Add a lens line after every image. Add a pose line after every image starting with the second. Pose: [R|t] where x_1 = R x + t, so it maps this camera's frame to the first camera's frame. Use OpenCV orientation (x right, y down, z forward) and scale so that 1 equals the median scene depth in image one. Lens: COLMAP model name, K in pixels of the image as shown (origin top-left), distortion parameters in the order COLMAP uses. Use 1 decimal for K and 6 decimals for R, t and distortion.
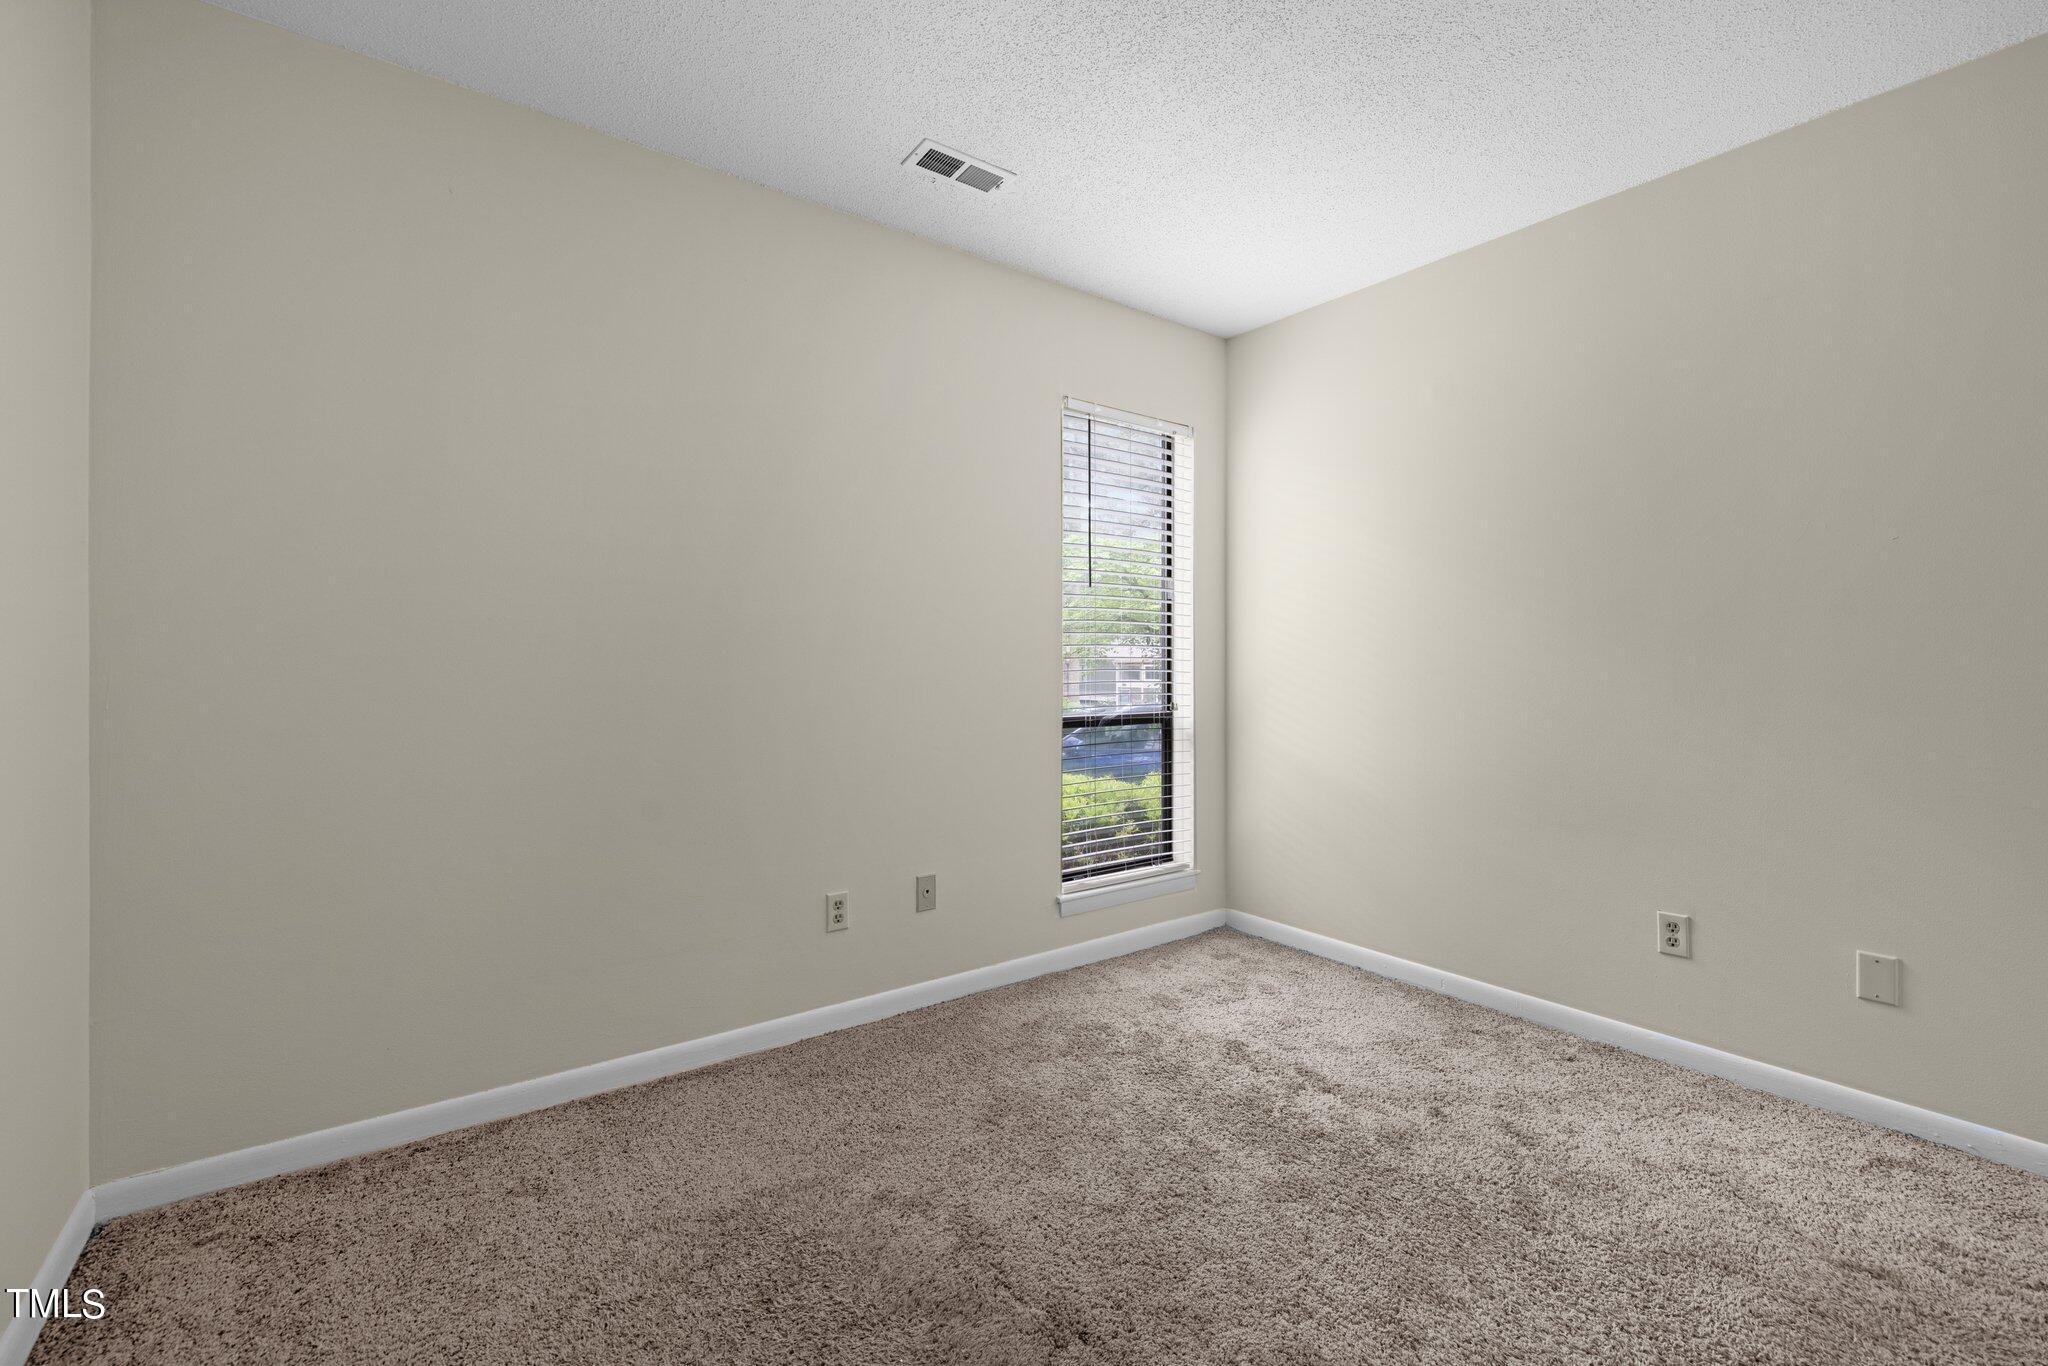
lens RADIAL K [[864.8, 0, 1012.6], [0, 864.8, 673.5], [0, 0, 1]] dist [-0.004712, -0.000238]
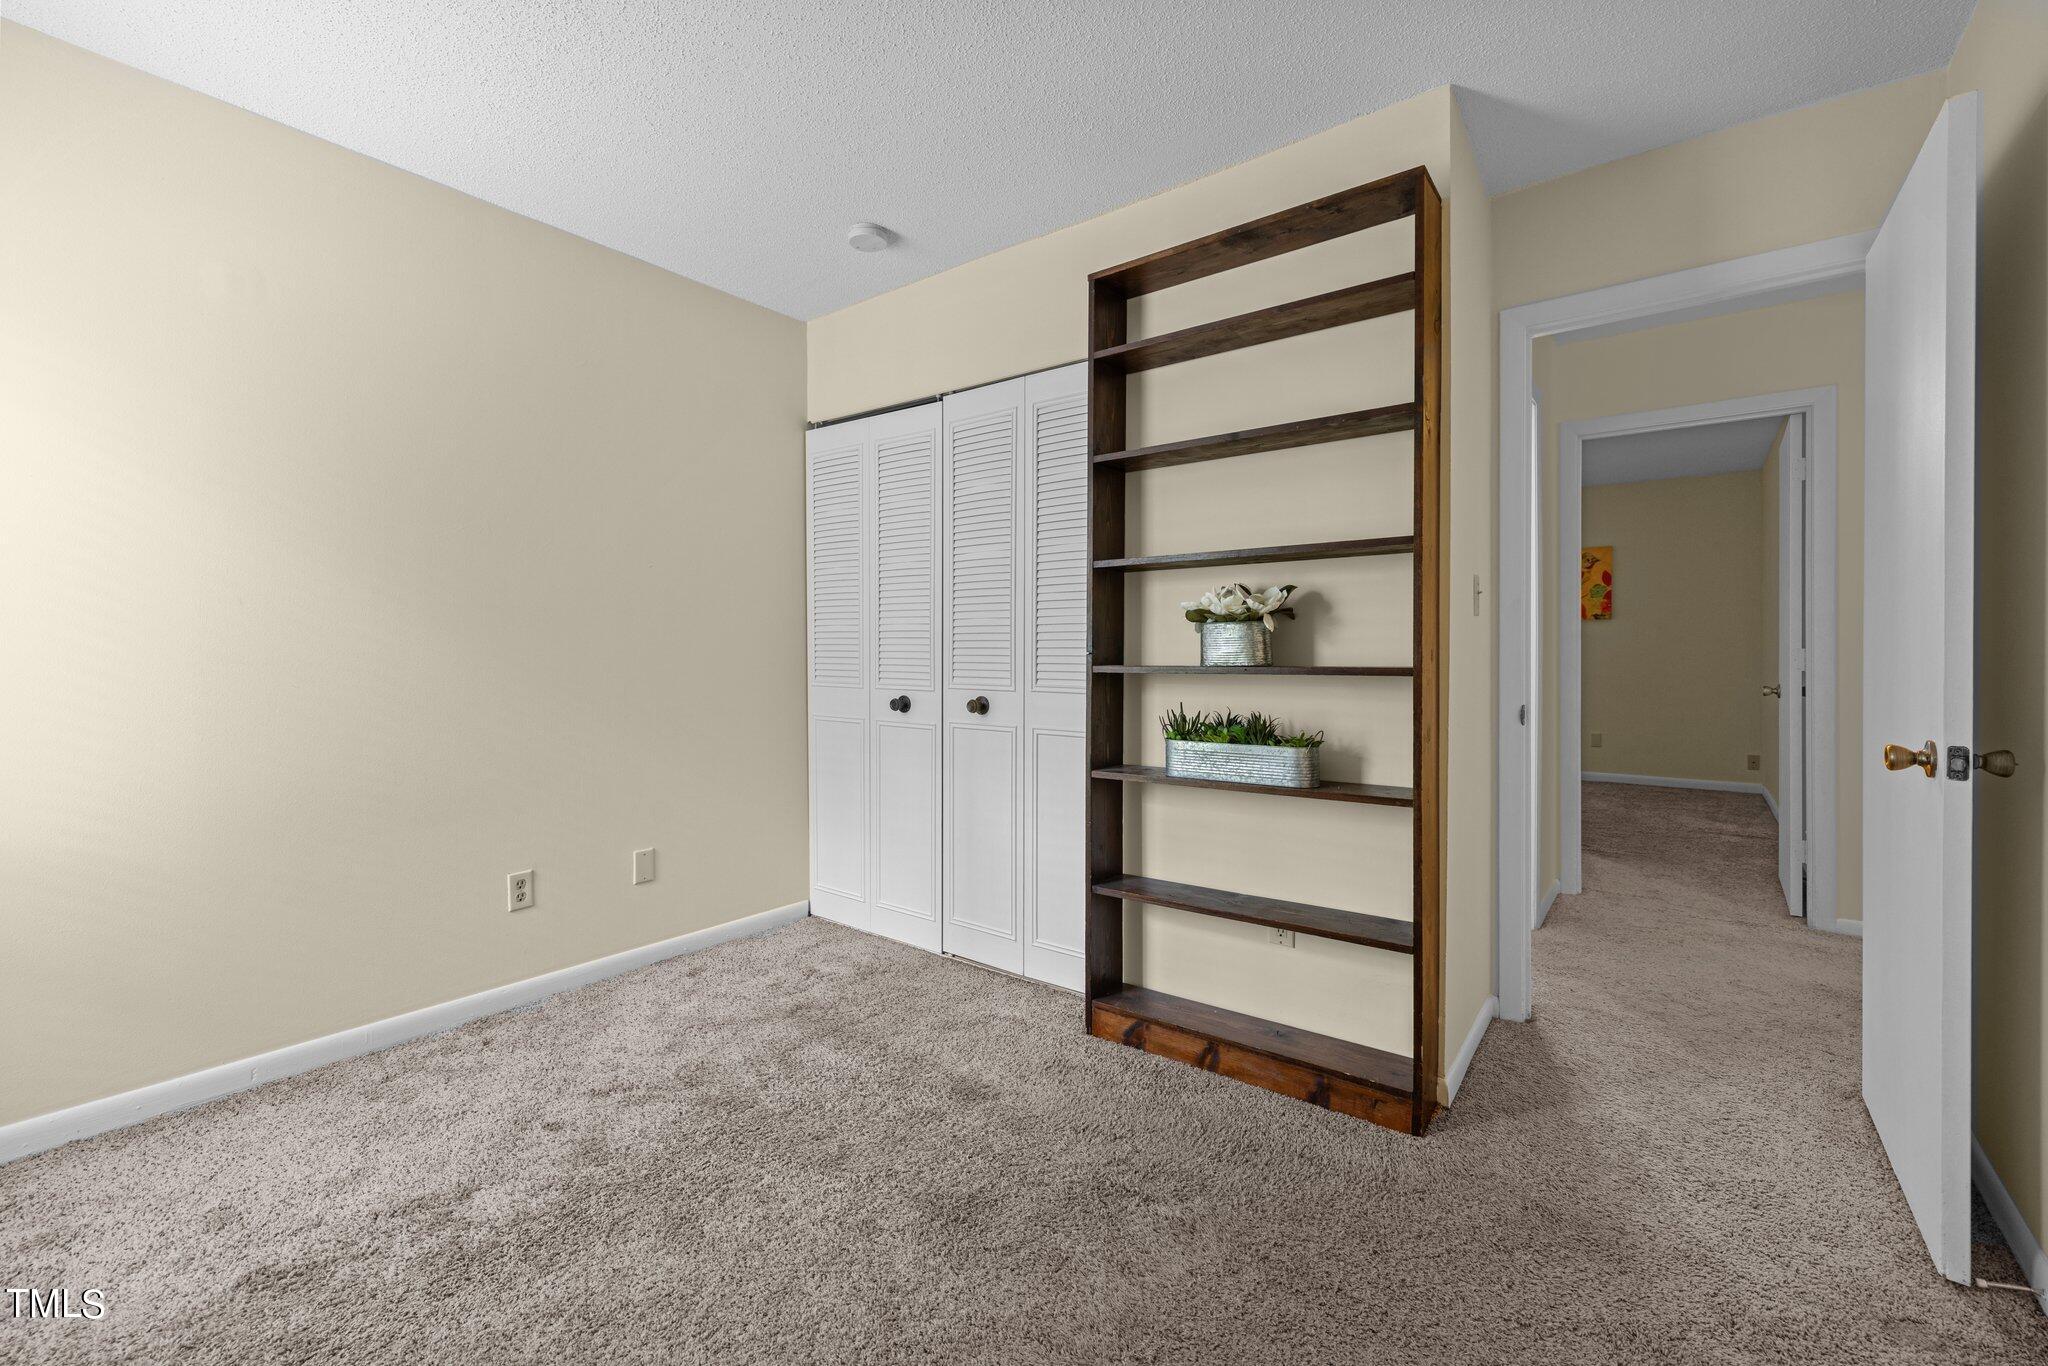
lens RADIAL K [[864.8, 0, 1012.4], [0, 864.8, 668.1], [0, 0, 1]] dist [-0.004712, -0.000238]
pose [[-0.270847, -0.025919, 0.962273, -0.487566], [0.007010, 0.999558, 0.028896, -0.015600], [-0.962597, 0.014572, -0.270545, 0.687167]]
